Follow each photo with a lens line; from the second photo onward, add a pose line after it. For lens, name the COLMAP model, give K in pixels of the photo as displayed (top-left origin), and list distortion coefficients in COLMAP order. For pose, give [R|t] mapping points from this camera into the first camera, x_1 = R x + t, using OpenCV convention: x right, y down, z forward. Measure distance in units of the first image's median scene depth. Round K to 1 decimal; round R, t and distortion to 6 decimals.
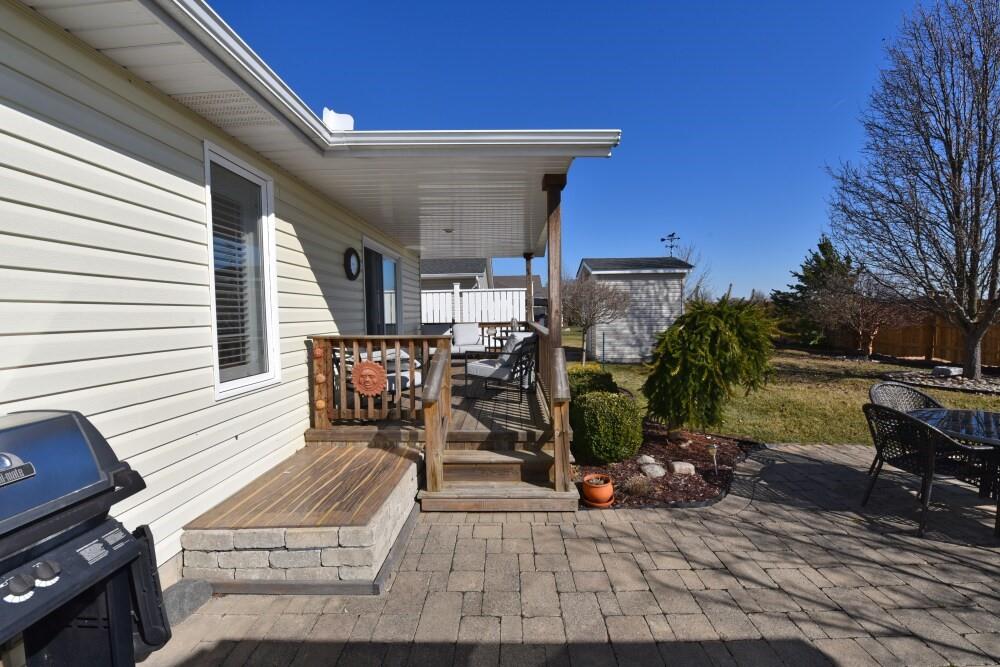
lens RADIAL K [[397.4, 0, 502.2], [0, 397.4, 331.2], [0, 0, 1]] dist [-0.017287, -0.001958]
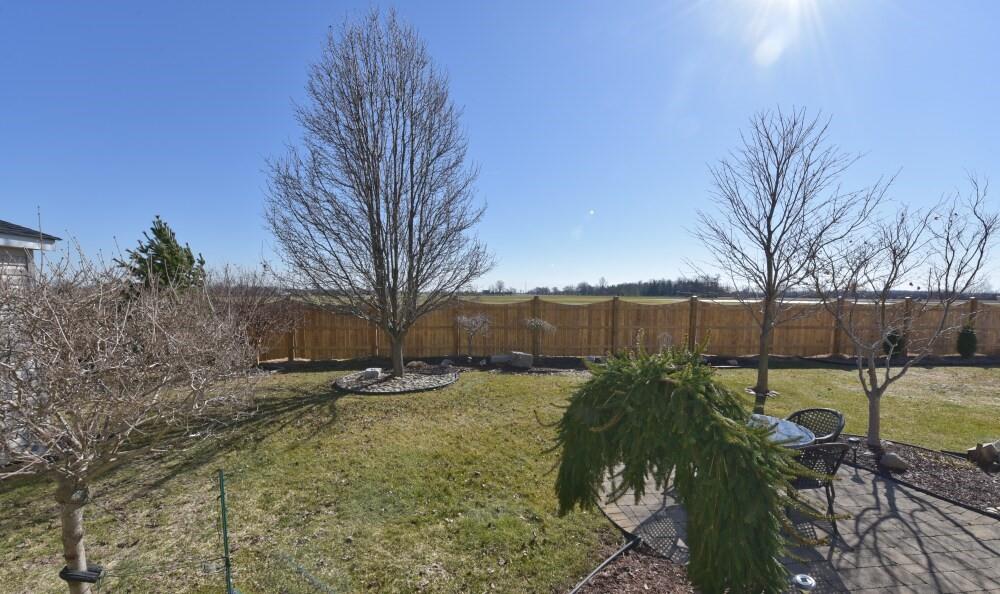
lens RADIAL K [[396.7, 0, 502.0], [0, 396.7, 330.7], [0, 0, 1]] dist [-0.022557, 0.000059]
pose [[-0.078996, -0.072702, 0.994220, -0.021750], [0.042187, 0.996200, 0.076198, -0.093941], [-0.995982, 0.047962, -0.075629, 0.716659]]
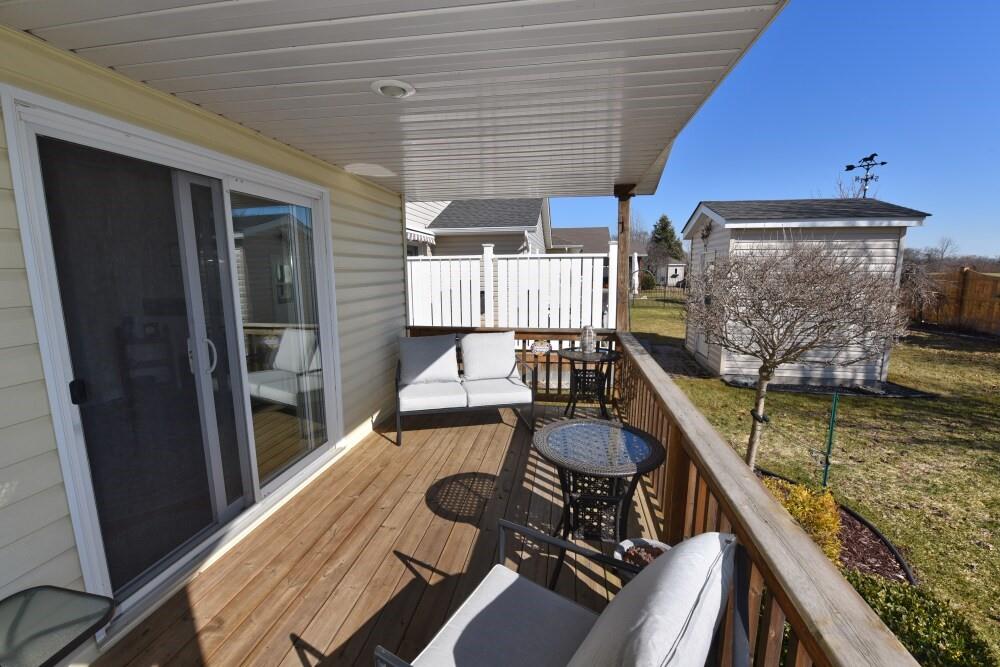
lens RADIAL K [[408.4, 0, 502.8], [0, 408.4, 338.4], [0, 0, 1]] dist [0.007992, -0.000025]
pose [[0.988237, 0.046624, -0.145648, -0.000081], [-0.027272, 0.990855, 0.132144, -0.076981], [0.150478, -0.126618, 0.980472, 0.483071]]
